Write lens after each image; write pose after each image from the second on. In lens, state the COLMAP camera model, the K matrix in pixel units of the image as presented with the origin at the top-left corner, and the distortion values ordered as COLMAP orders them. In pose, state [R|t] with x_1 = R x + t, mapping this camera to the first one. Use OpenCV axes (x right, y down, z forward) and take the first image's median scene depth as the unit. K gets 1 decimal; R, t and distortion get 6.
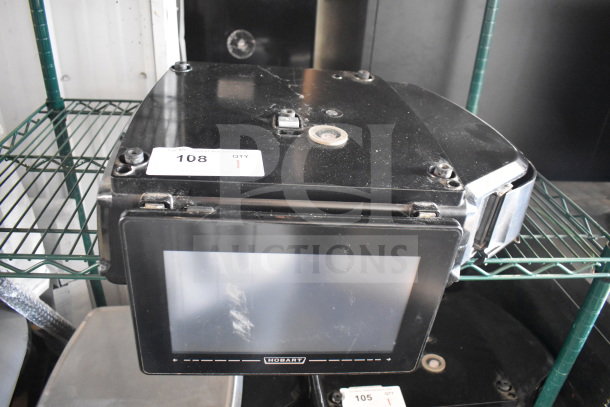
lens RADIAL K [[475.4, 0, 305.0], [0, 475.4, 203.5], [0, 0, 1]] dist [-0.003836, -0.100387]
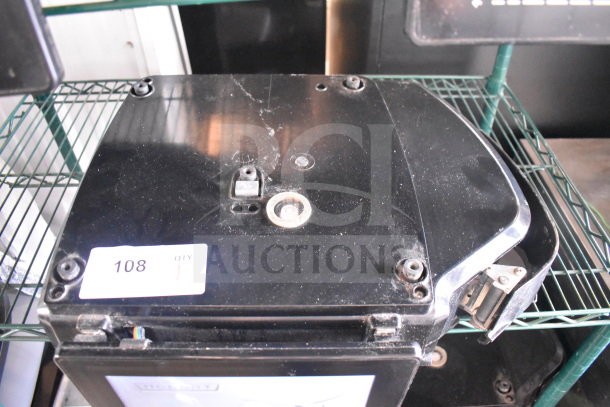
lens RADIAL K [[483.2, 0, 305.0], [0, 483.2, 203.5], [0, 0, 1]] dist [-0.062131, 0.000187]
pose [[0.994745, -0.001636, -0.102367, 0.145180], [0.027239, 0.968062, 0.249226, -0.322411], [0.098690, -0.250704, 0.963020, 0.124145]]
